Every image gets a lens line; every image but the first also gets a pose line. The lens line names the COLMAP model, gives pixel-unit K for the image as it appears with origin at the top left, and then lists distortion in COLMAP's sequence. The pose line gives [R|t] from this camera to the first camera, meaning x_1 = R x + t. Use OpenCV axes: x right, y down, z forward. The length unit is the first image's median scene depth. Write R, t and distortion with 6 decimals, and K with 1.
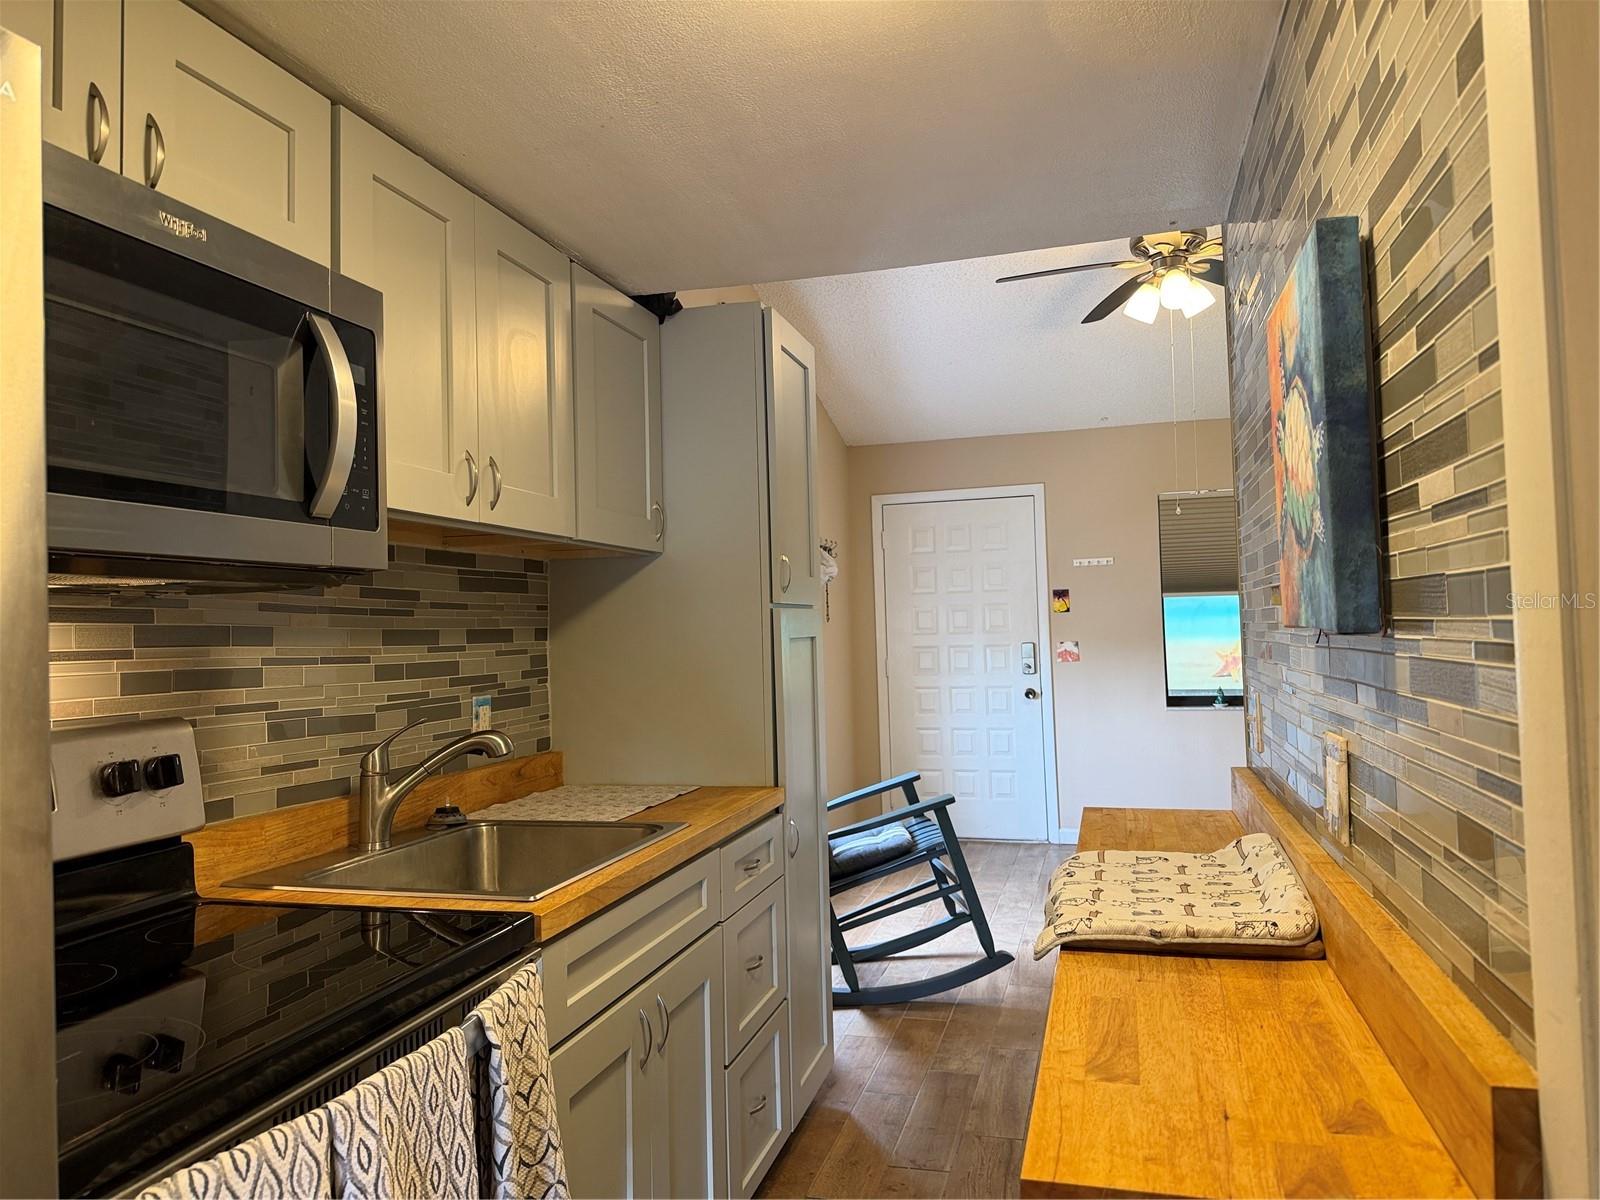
lens RADIAL K [[1124.6, 0, 796.5], [0, 1124.6, 584.2], [0, 0, 1]] dist [0.070013, -0.091328]
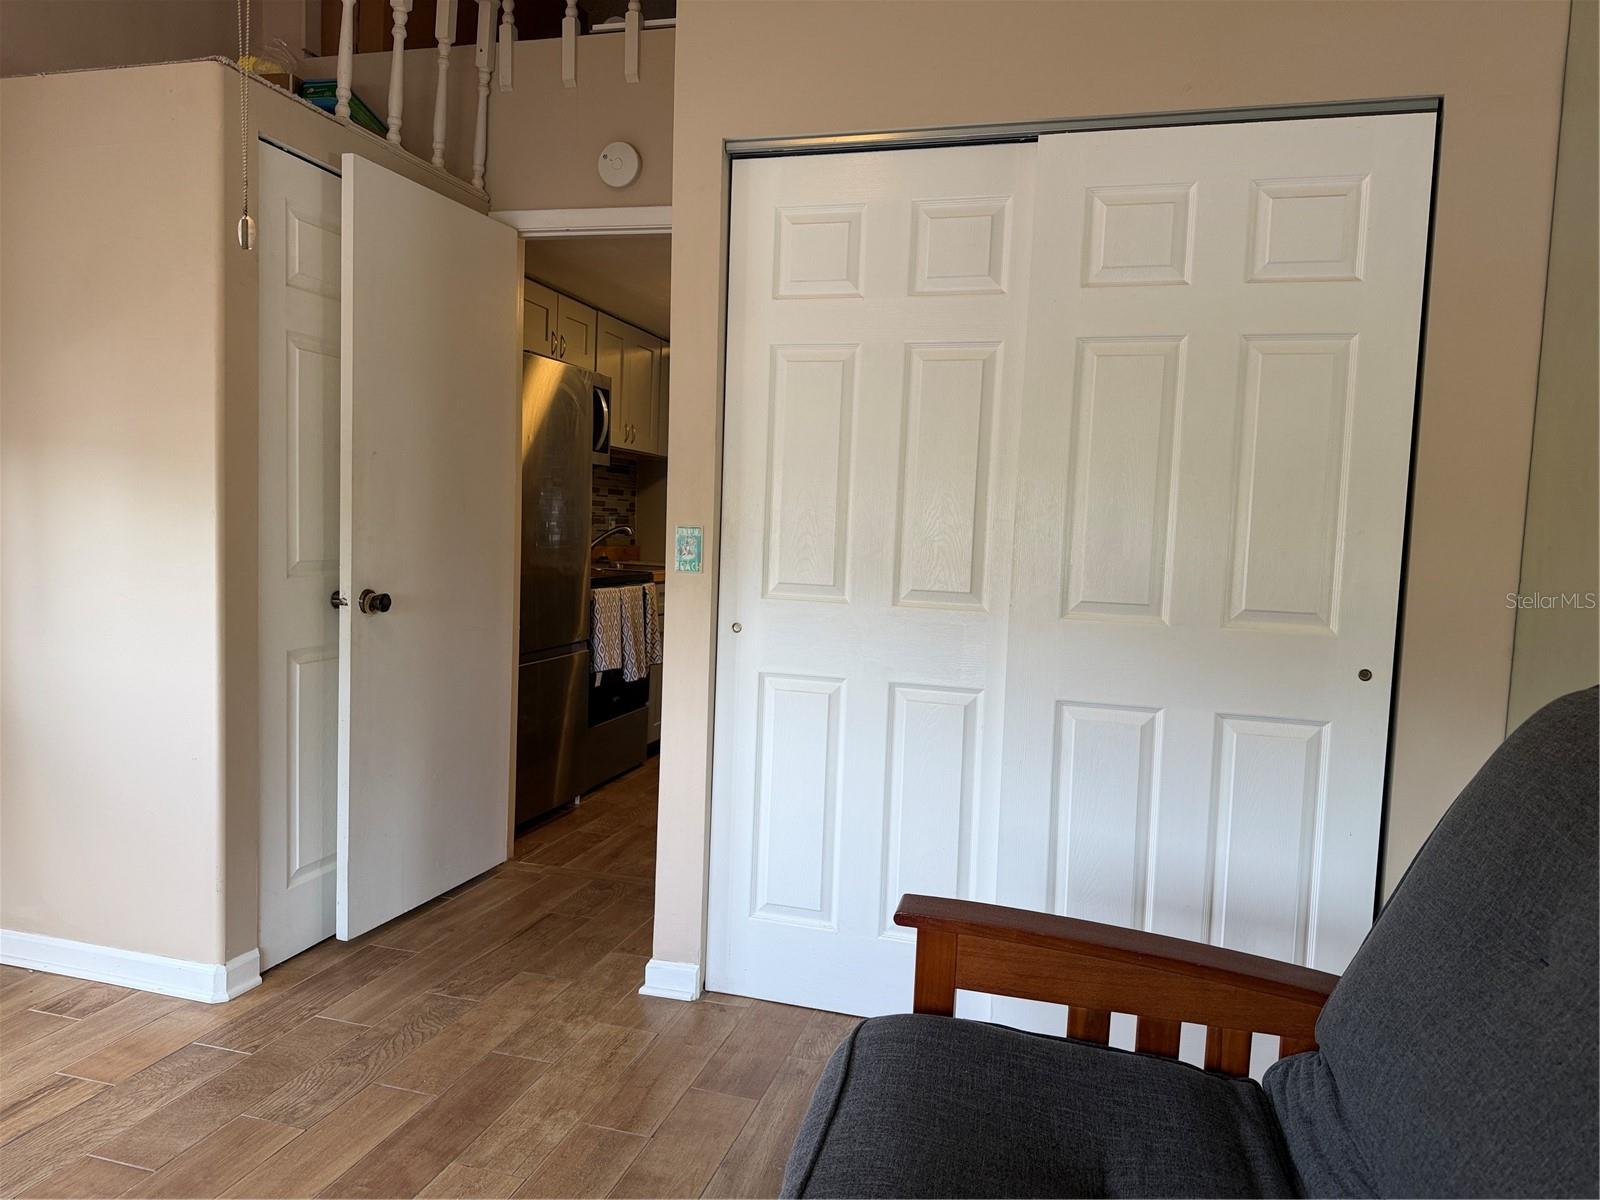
lens RADIAL K [[1124.6, 0, 763.3], [0, 1124.6, 579.7], [0, 0, 1]] dist [0.070013, -0.091328]
pose [[0.997182, 0.071020, -0.024186, 0.141388], [-0.068478, 0.993277, 0.093339, -0.017046], [0.030653, -0.091420, 0.995341, -1.811029]]
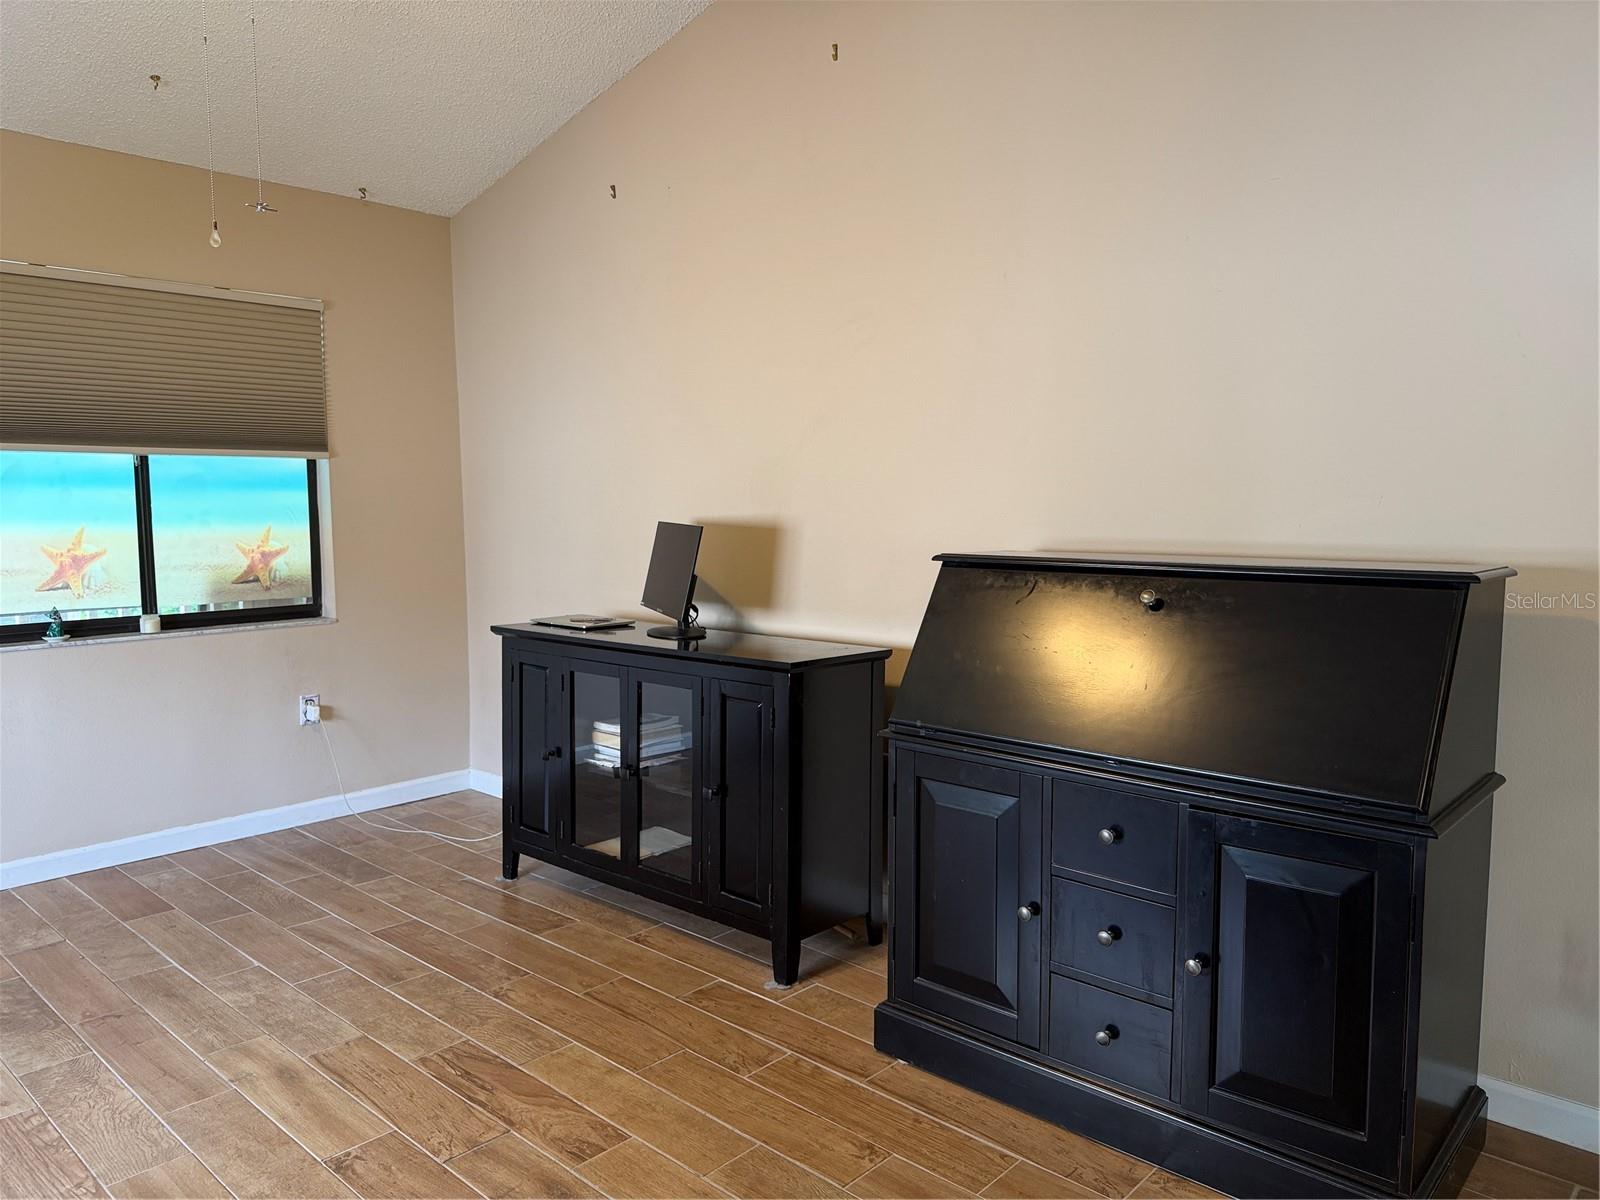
lens RADIAL K [[1124.6, 0, 790.1], [0, 1124.6, 591.2], [0, 0, 1]] dist [0.070013, -0.091328]
pose [[0.455254, -0.046866, 0.889127, 0.060915], [-0.044533, 0.996165, 0.075310, 0.064992], [-0.889247, -0.073881, 0.451421, 1.263362]]
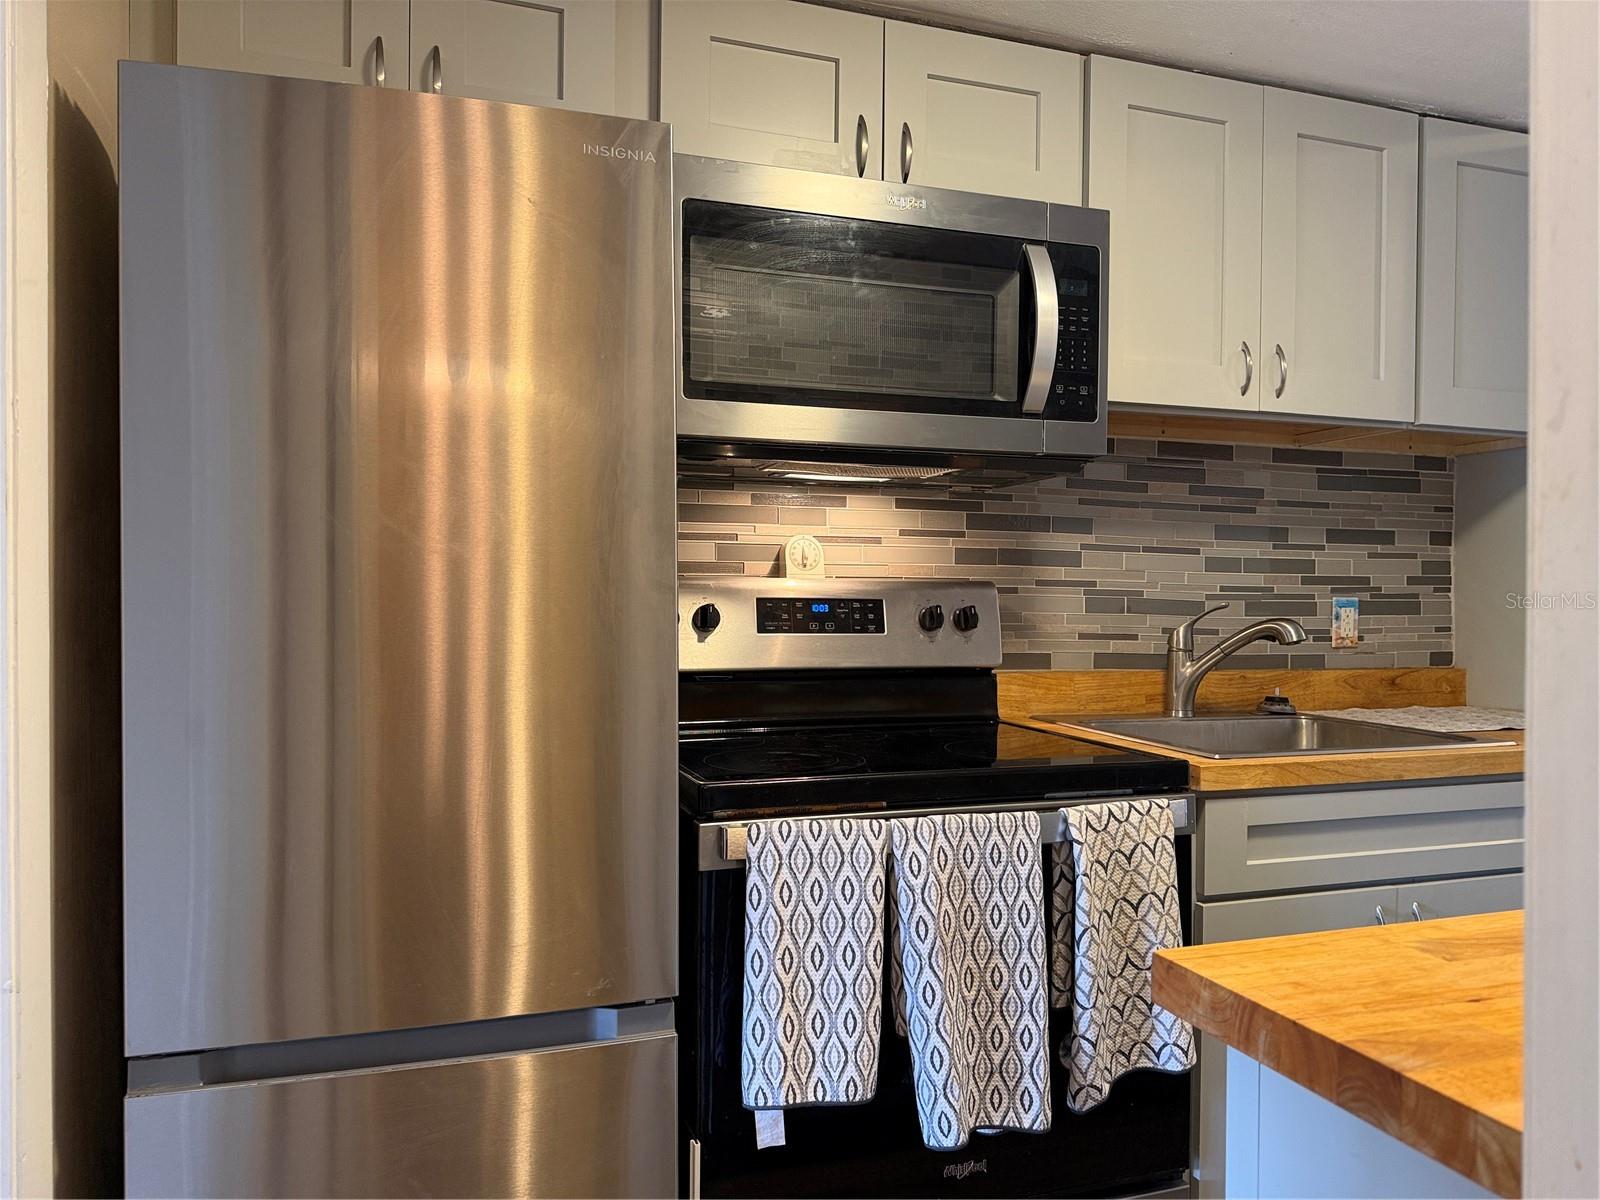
lens RADIAL K [[1124.6, 0, 793.3], [0, 1124.6, 600.9], [0, 0, 1]] dist [0.070013, -0.091328]
pose [[0.564964, 0.033927, -0.824417, 0.348056], [0.012630, 0.998682, 0.049754, 0.062403], [0.825019, -0.038521, 0.563791, 0.068801]]
